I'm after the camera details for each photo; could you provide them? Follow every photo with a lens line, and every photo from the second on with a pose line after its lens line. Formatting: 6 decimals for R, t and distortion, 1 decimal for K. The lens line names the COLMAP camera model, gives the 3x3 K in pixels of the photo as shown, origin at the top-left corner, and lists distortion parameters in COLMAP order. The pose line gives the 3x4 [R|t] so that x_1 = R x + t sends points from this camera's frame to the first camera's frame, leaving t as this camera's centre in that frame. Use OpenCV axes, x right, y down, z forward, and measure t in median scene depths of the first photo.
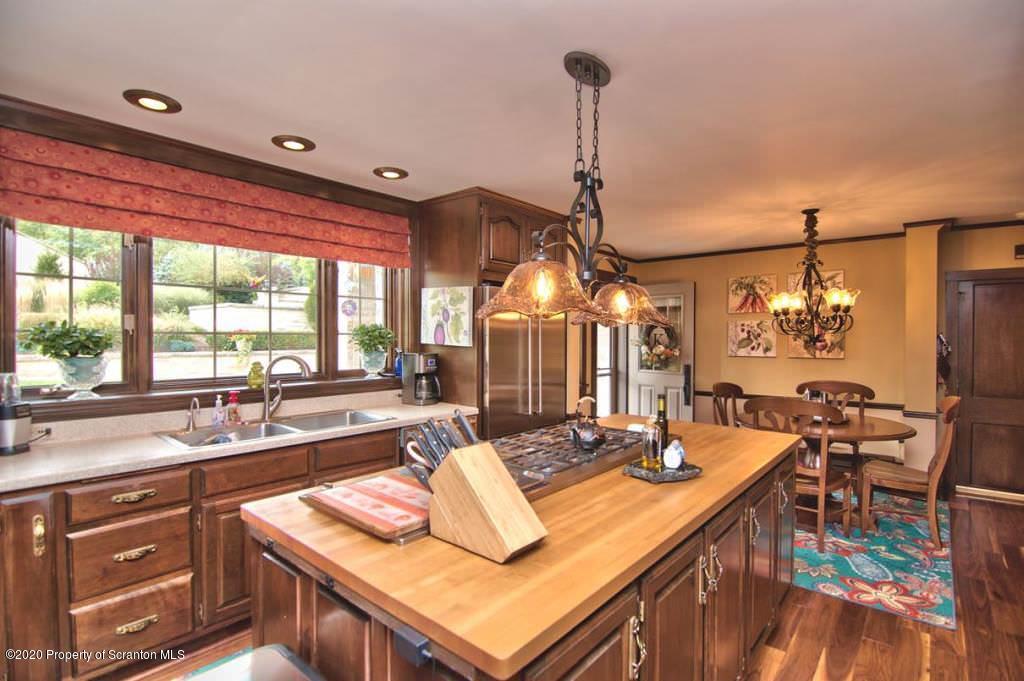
lens RADIAL K [[491.0, 0, 517.2], [0, 491.0, 341.0], [0, 0, 1]] dist [-0.016575, -0.004559]
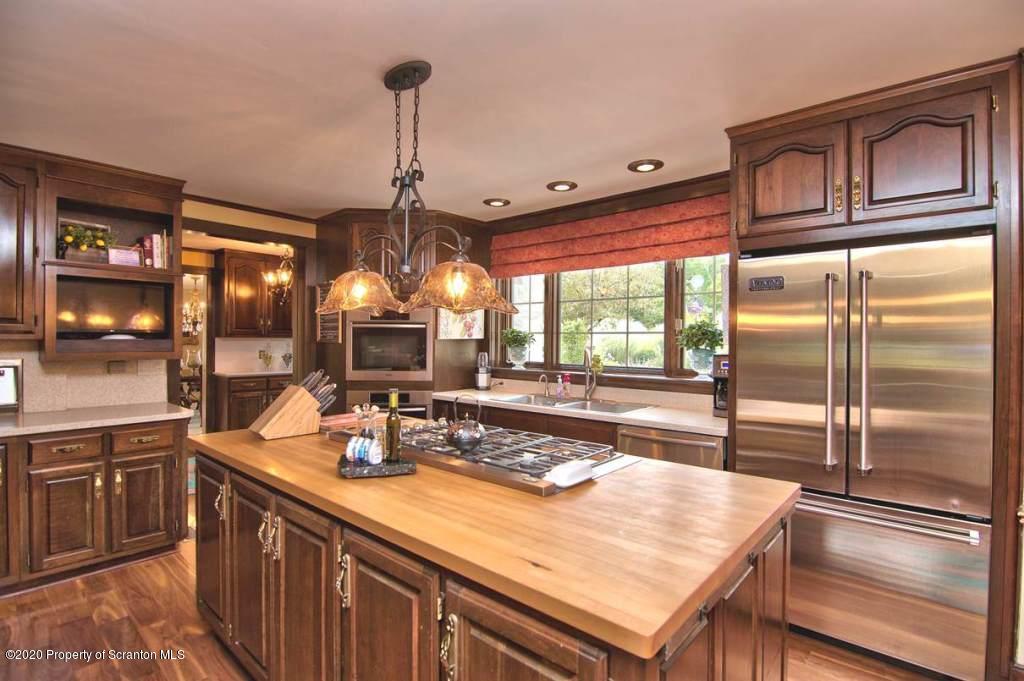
lens RADIAL K [[491.0, 0, 514.6], [0, 491.0, 342.9], [0, 0, 1]] dist [-0.016575, -0.004559]
pose [[-0.027595, 0.000464, -0.999619, 1.287888], [-0.011215, 0.999937, 0.000773, 0.022605], [0.999556, 0.011232, -0.027588, 1.363340]]
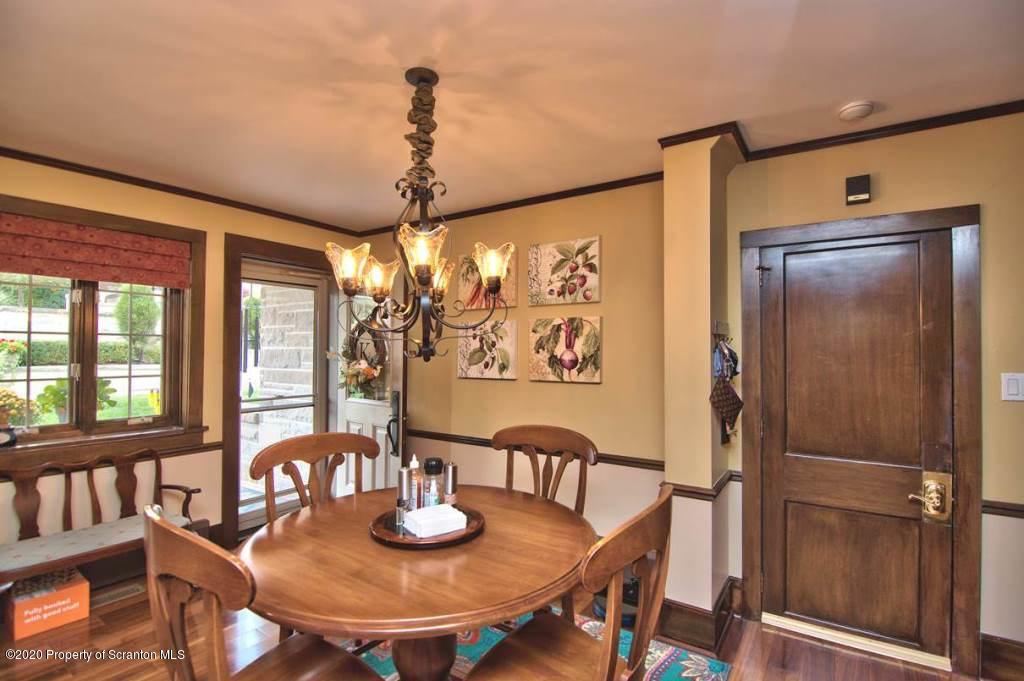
lens RADIAL K [[491.0, 0, 511.7], [0, 491.0, 341.4], [0, 0, 1]] dist [-0.016575, -0.004559]
pose [[0.995165, -0.000169, 0.098214, 0.423948], [0.002387, 0.999745, -0.022465, -0.001226], [-0.098185, 0.022591, 0.994912, 0.344253]]
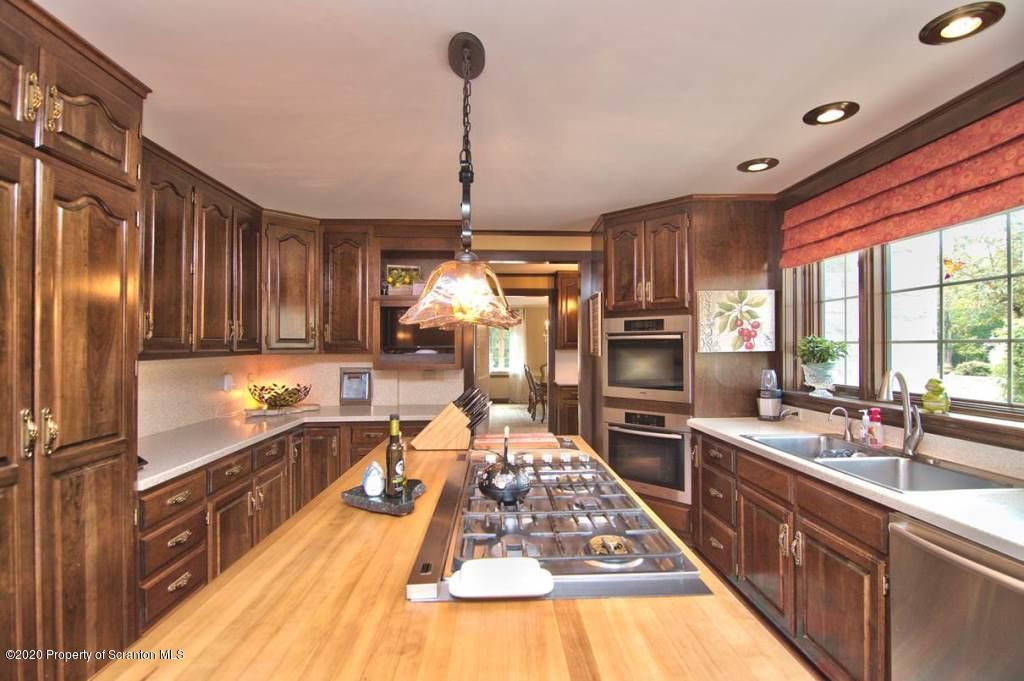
lens RADIAL K [[491.0, 0, 510.1], [0, 491.0, 338.1], [0, 0, 1]] dist [-0.016575, -0.004559]
pose [[-0.749323, -0.019121, -0.661928, 0.746194], [-0.006518, 0.999748, -0.021501, 0.001199], [0.662172, -0.011796, -0.749259, 1.873941]]
